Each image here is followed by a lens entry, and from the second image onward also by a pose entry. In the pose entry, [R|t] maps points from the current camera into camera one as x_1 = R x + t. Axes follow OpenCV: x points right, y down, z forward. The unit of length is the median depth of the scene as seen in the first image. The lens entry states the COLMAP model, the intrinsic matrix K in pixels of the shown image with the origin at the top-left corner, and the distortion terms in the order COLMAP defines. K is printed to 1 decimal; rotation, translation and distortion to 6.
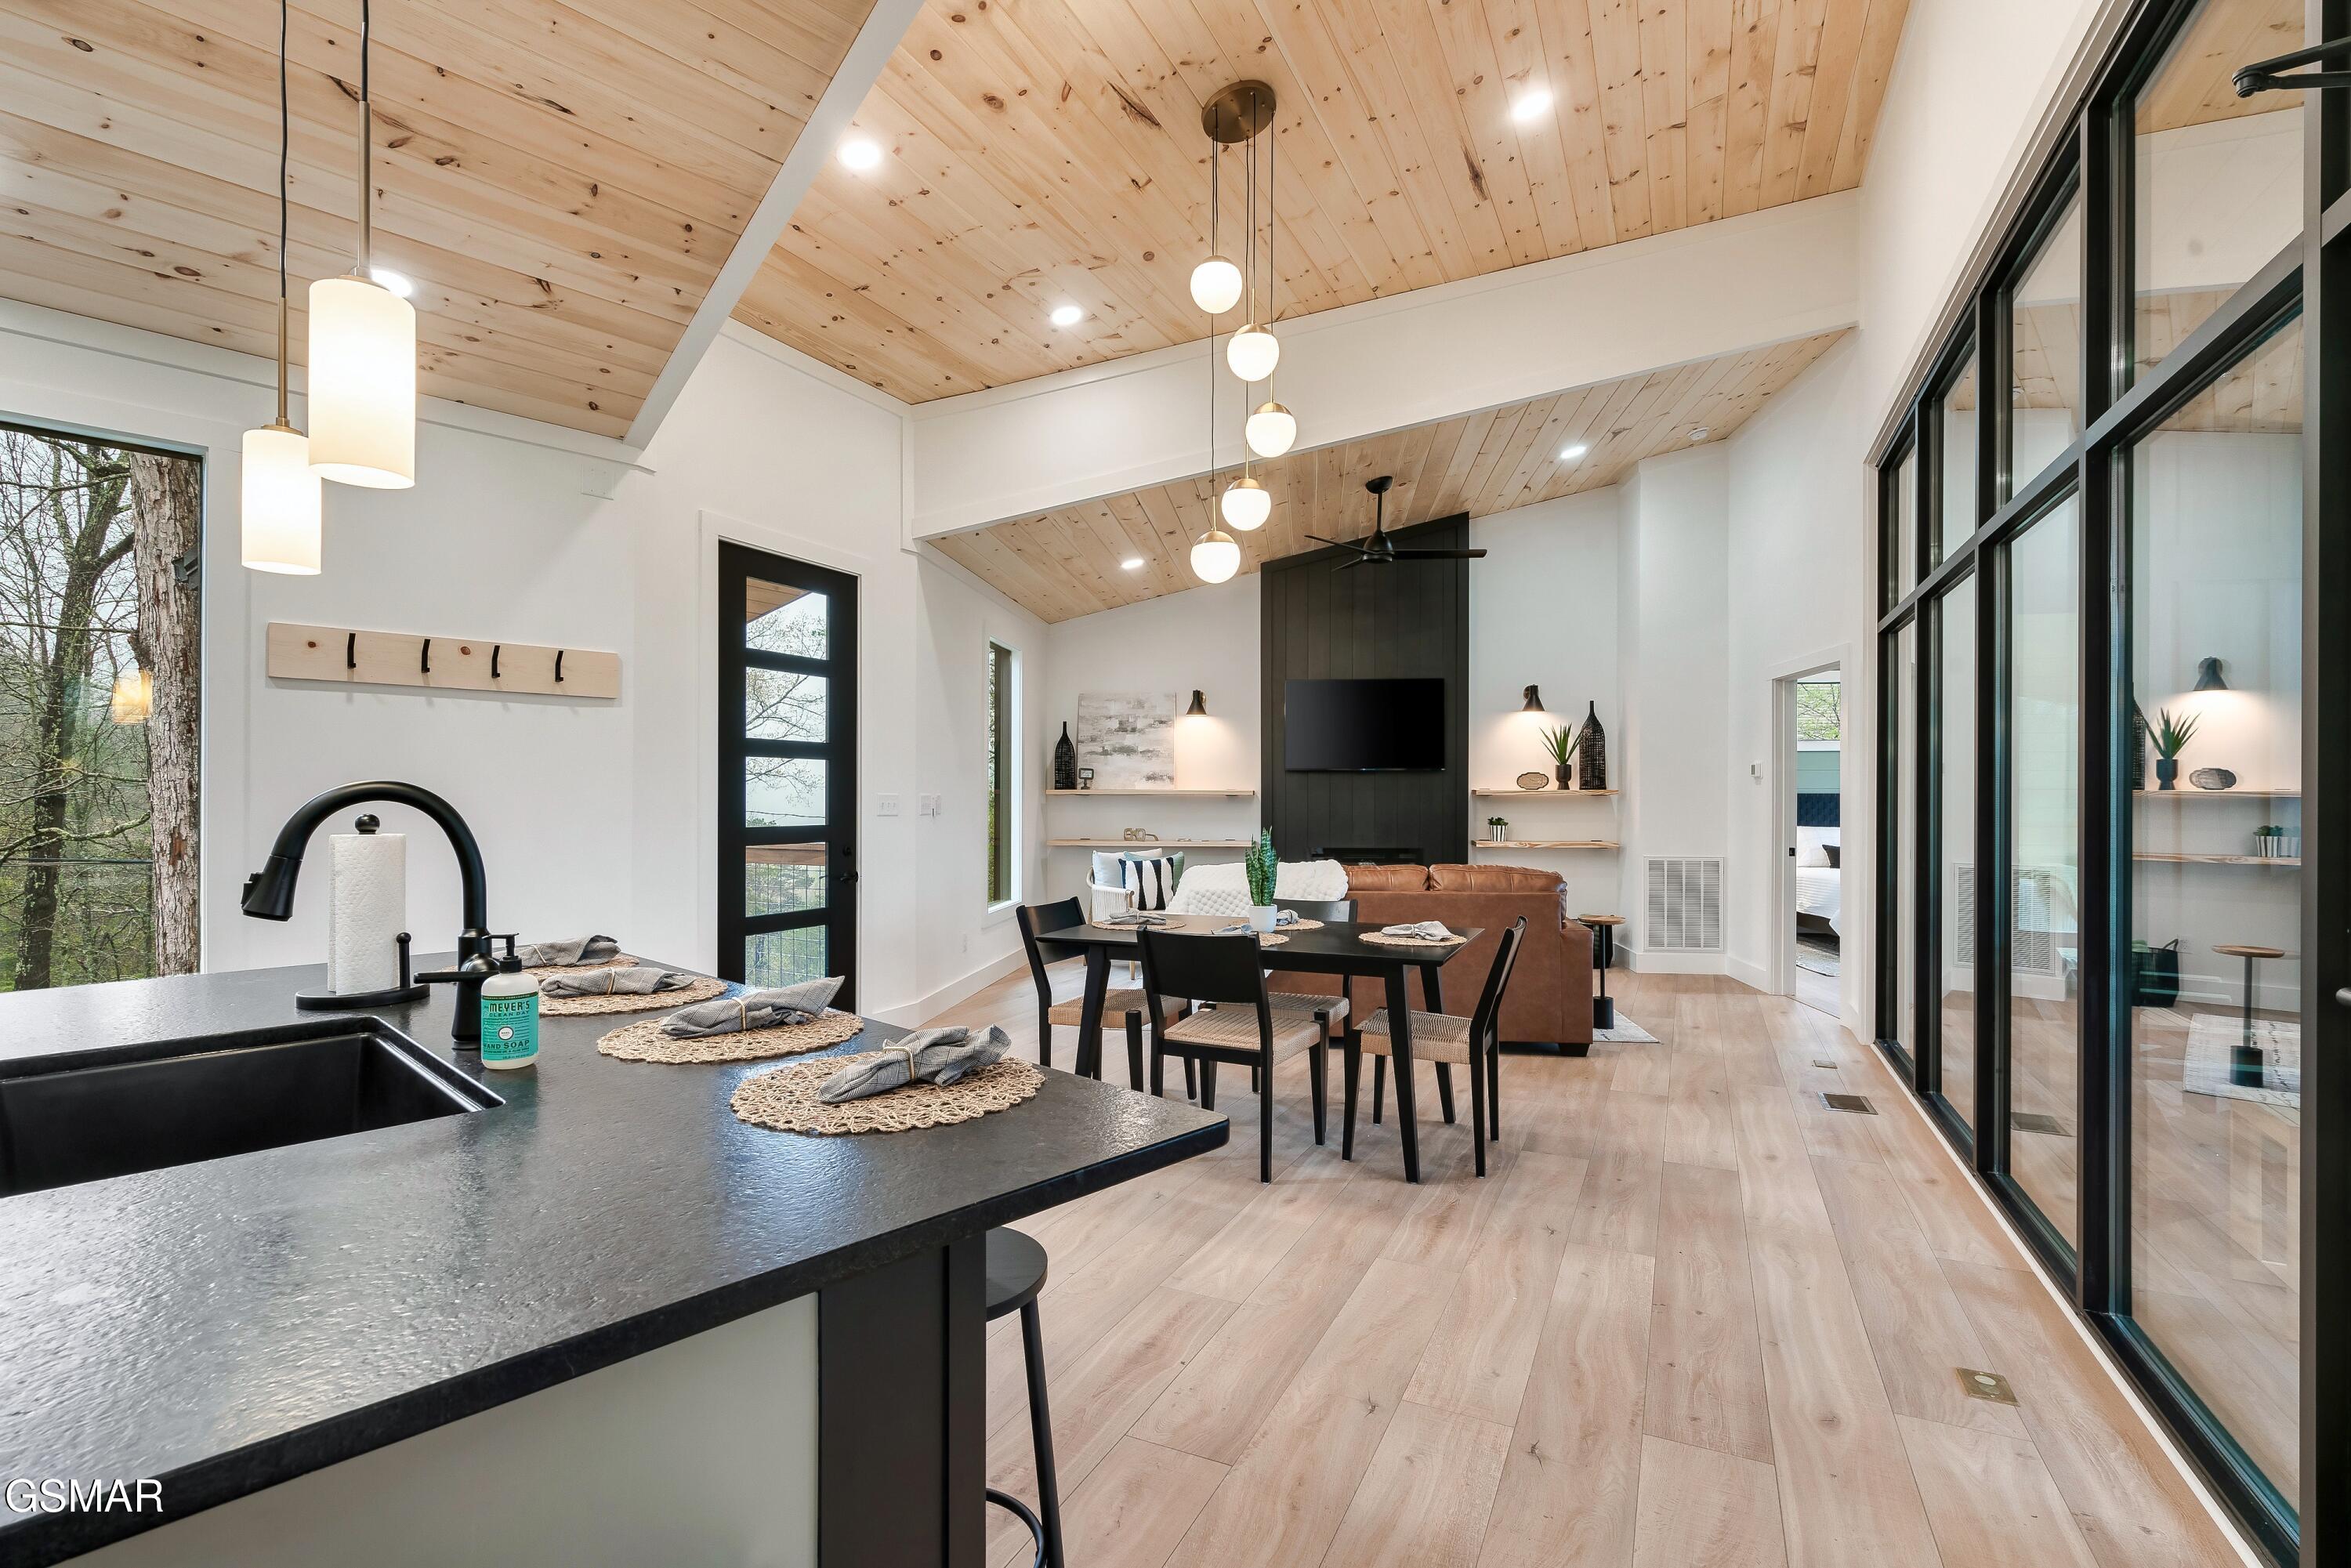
lens RADIAL K [[1075.7, 0, 1175.5], [0, 1075.7, 784.0], [0, 0, 1]] dist [-0.000302, -0.000191]
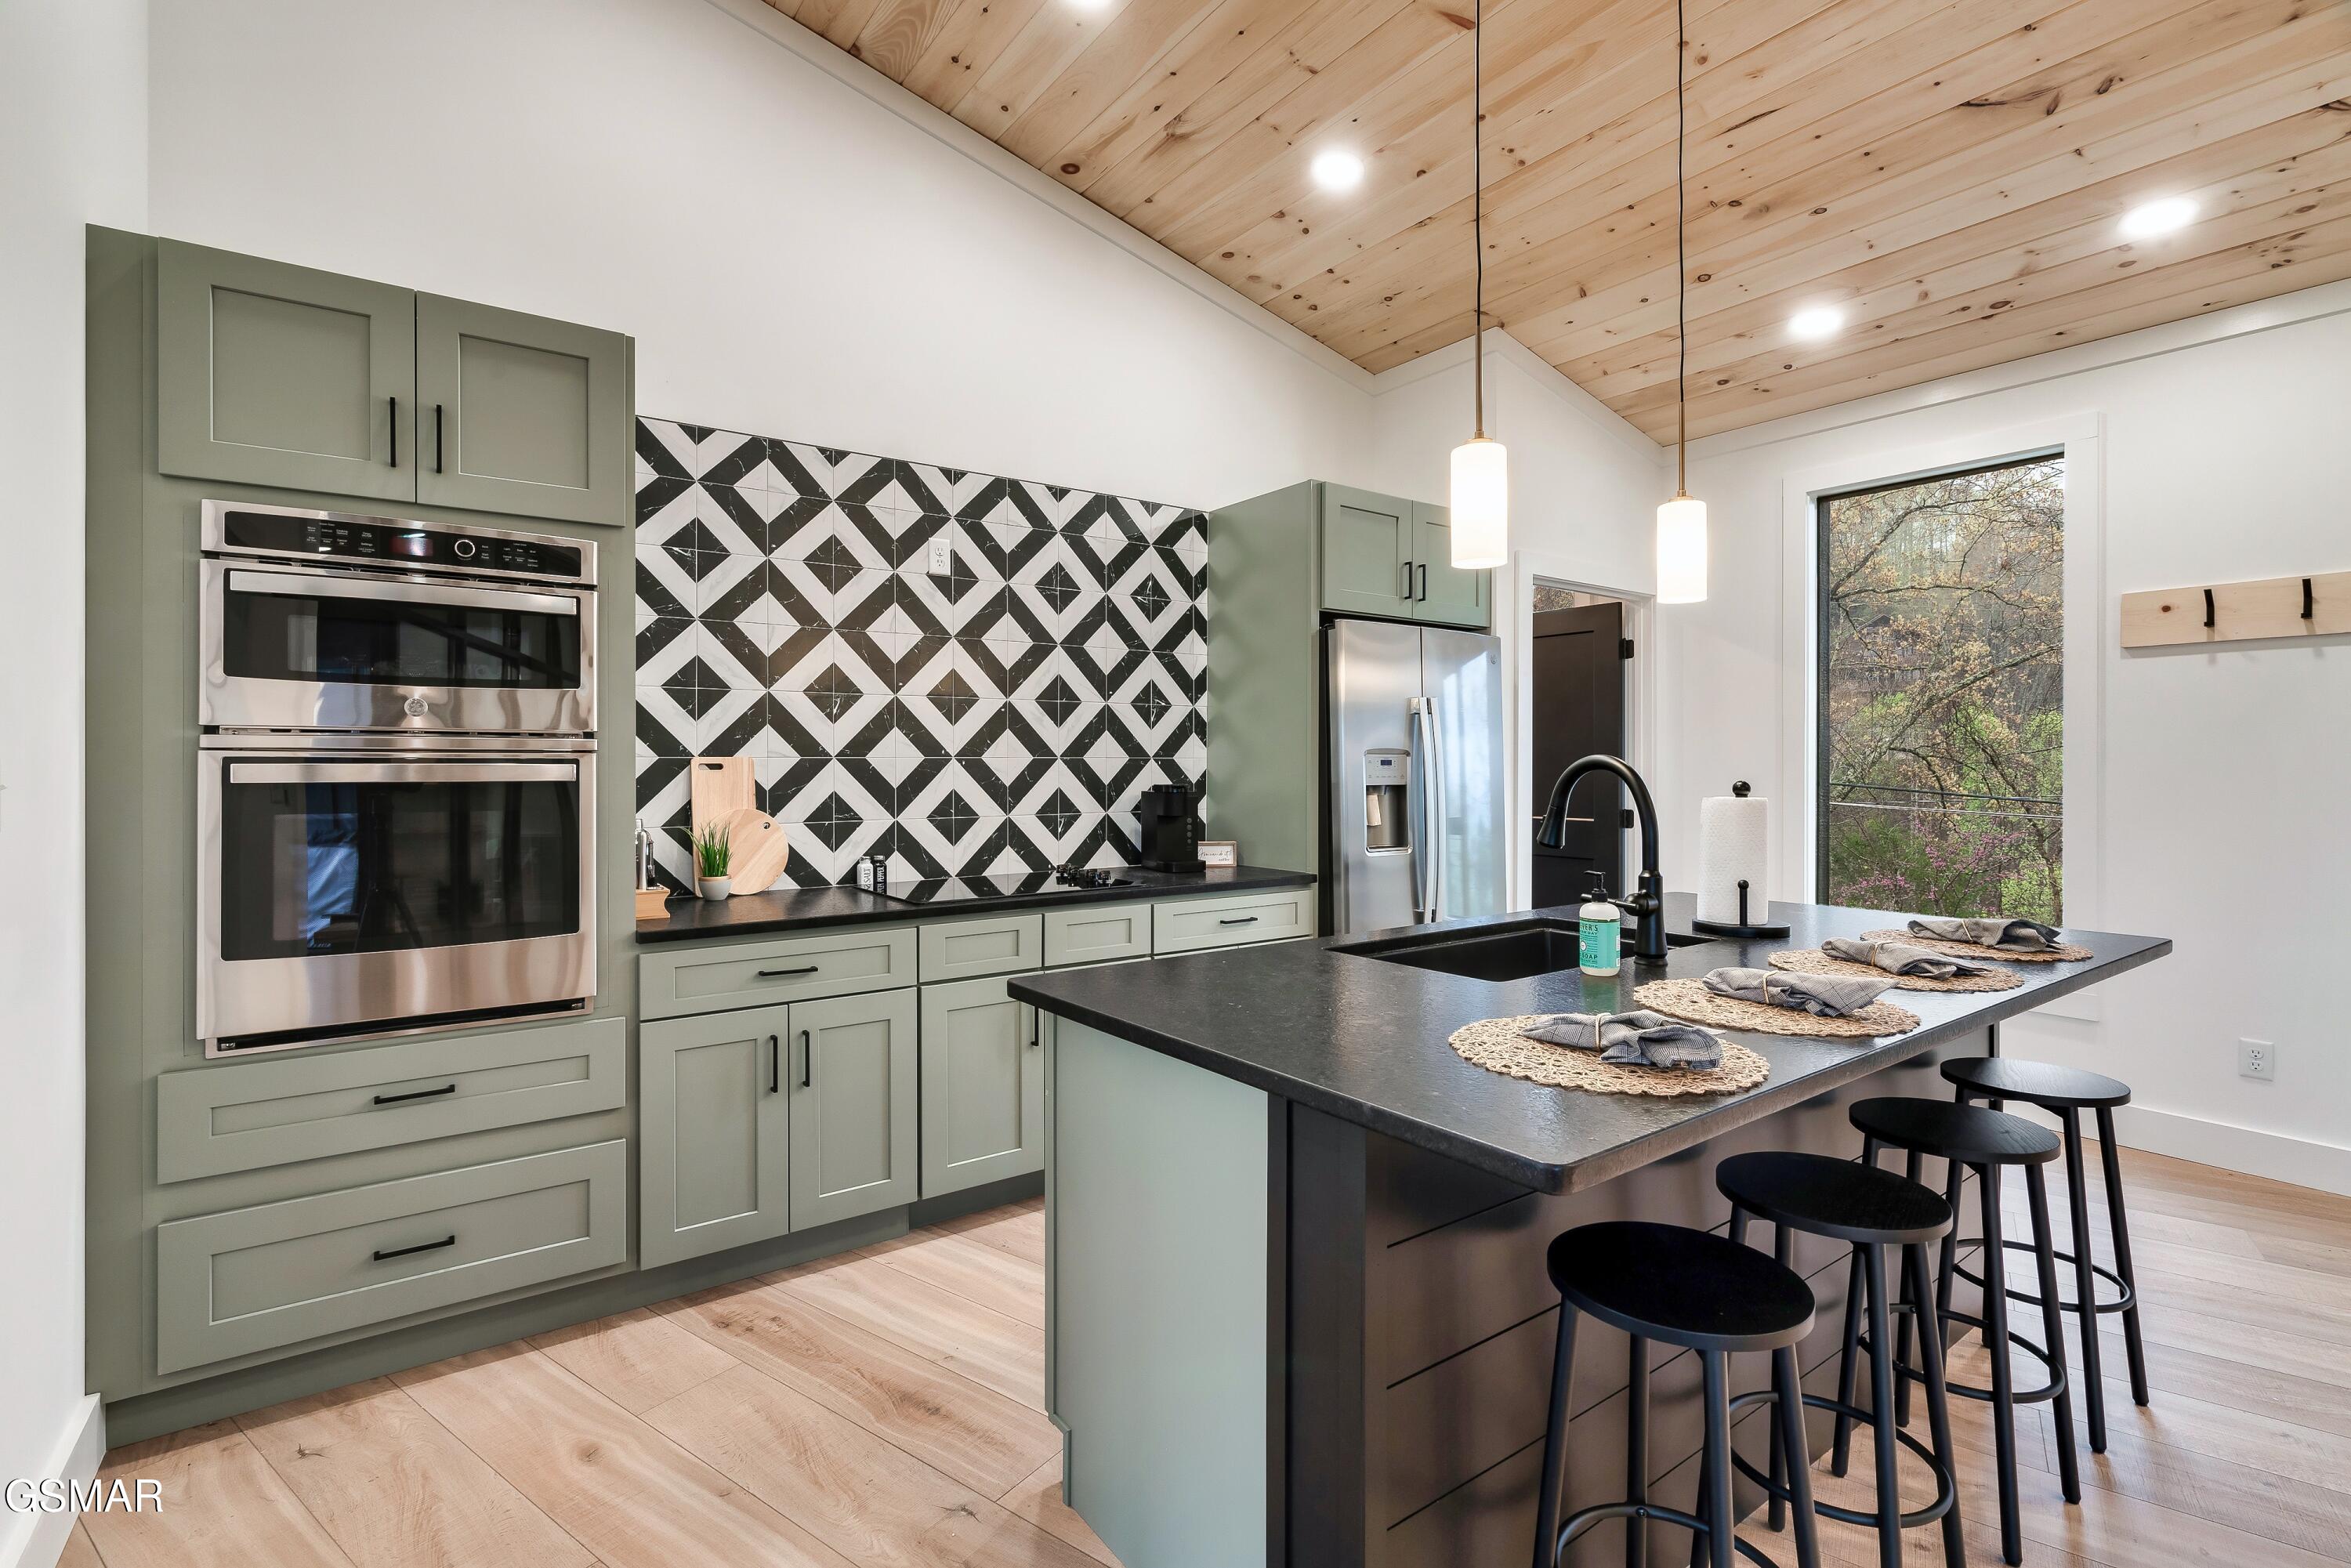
lens RADIAL K [[1080.5, 0, 1175.8], [0, 1080.5, 761.8], [0, 0, 1]] dist [-0.000898, -0.000263]
pose [[-0.186196, -0.002056, -0.982510, 0.407033], [0.011882, 0.999920, -0.004344, 0.002008], [0.982441, -0.012483, -0.186157, 0.389862]]
